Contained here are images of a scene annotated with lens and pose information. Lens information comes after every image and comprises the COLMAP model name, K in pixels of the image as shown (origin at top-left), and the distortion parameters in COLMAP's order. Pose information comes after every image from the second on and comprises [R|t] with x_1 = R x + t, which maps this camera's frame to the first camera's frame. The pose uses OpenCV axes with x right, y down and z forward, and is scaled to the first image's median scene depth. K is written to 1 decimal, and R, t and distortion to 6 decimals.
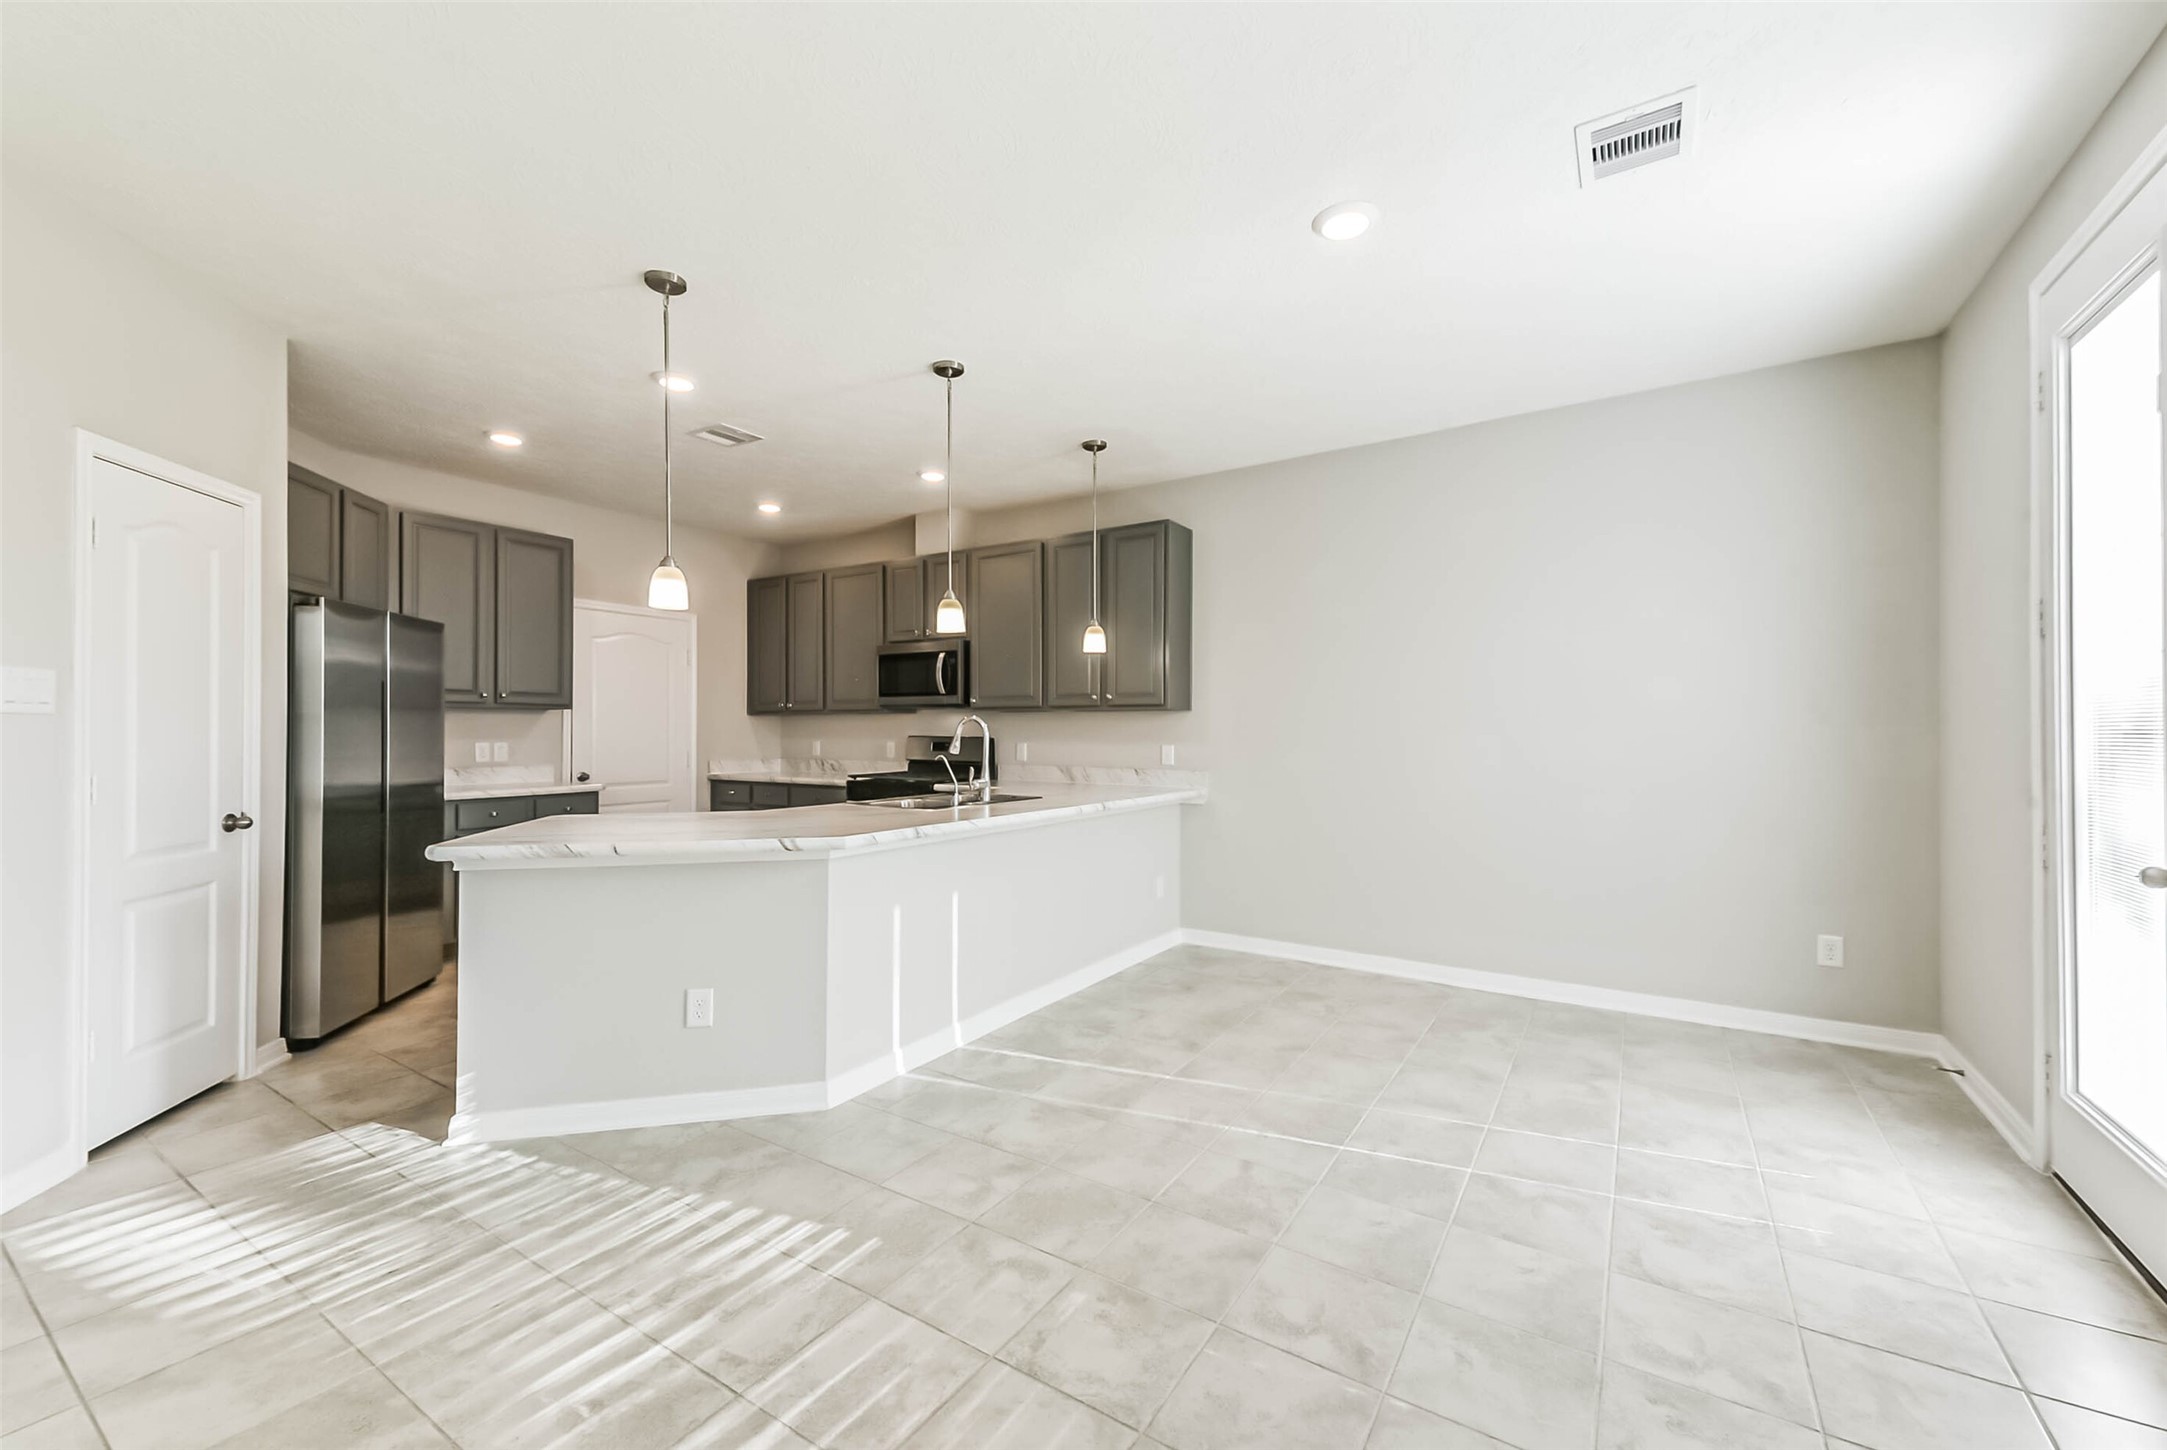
lens RADIAL K [[848.6, 0, 1080.1], [0, 848.6, 724.6], [0, 0, 1]] dist [0.035693, -0.011610]
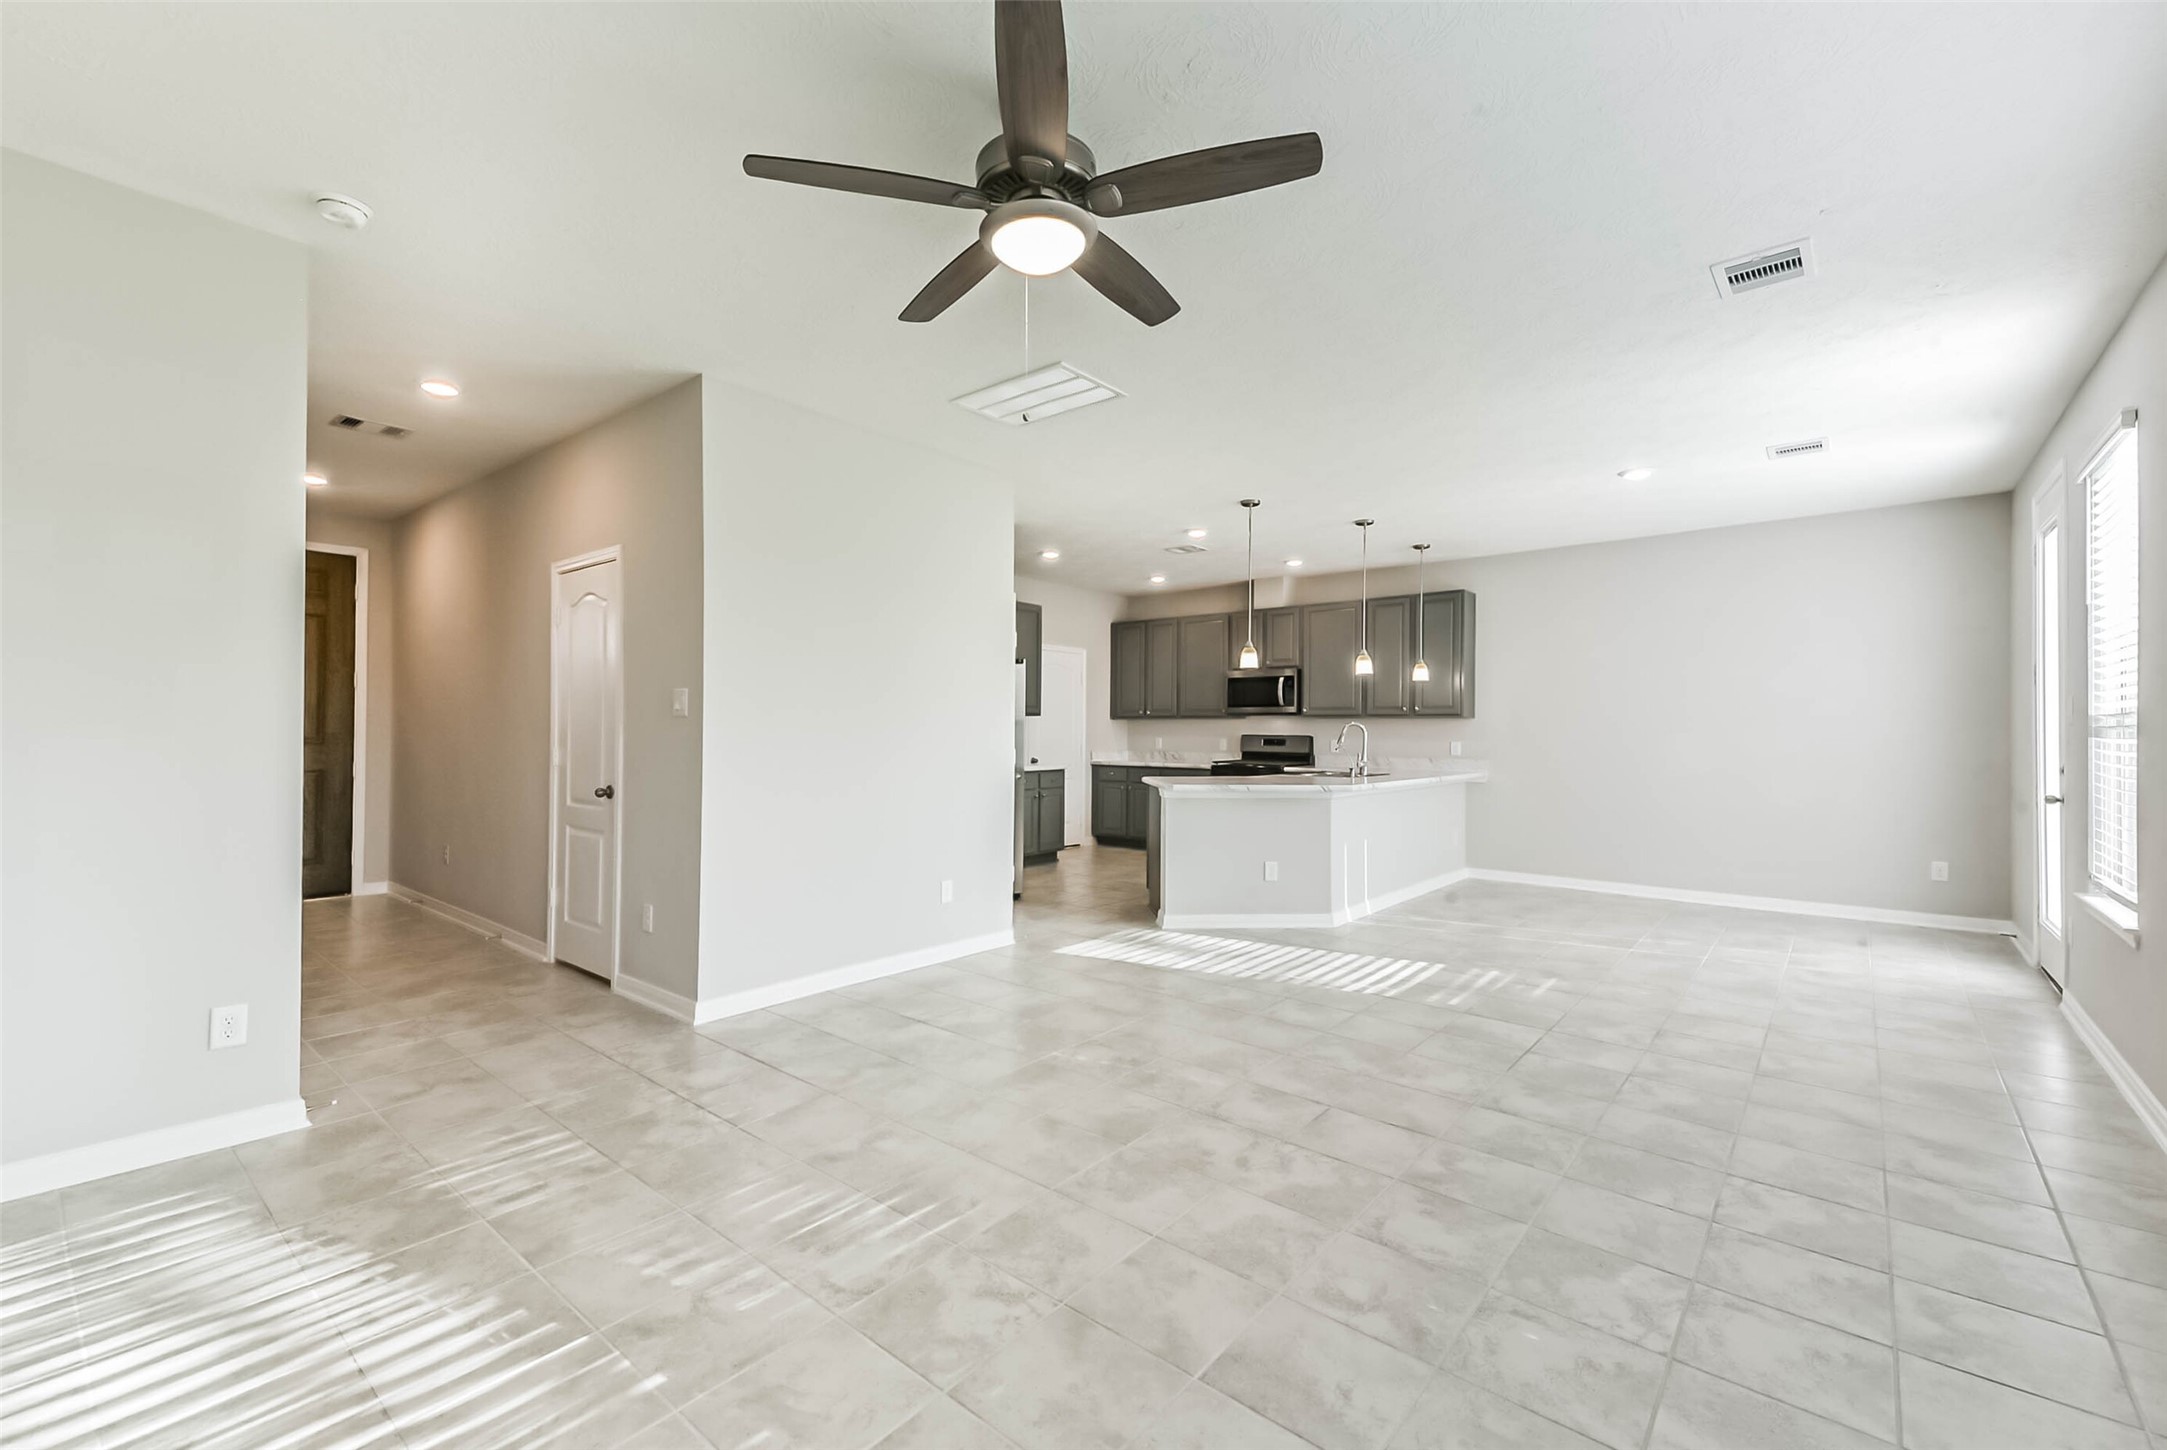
lens RADIAL K [[894.1, 0, 1069.1], [0, 894.1, 724.1], [0, 0, 1]] dist [0.024973, -0.003166]
pose [[0.991766, 0.003053, -0.128028, -0.423142], [-0.002929, 0.999995, 0.001159, -0.006683], [0.128030, -0.000774, 0.991770, -0.721588]]
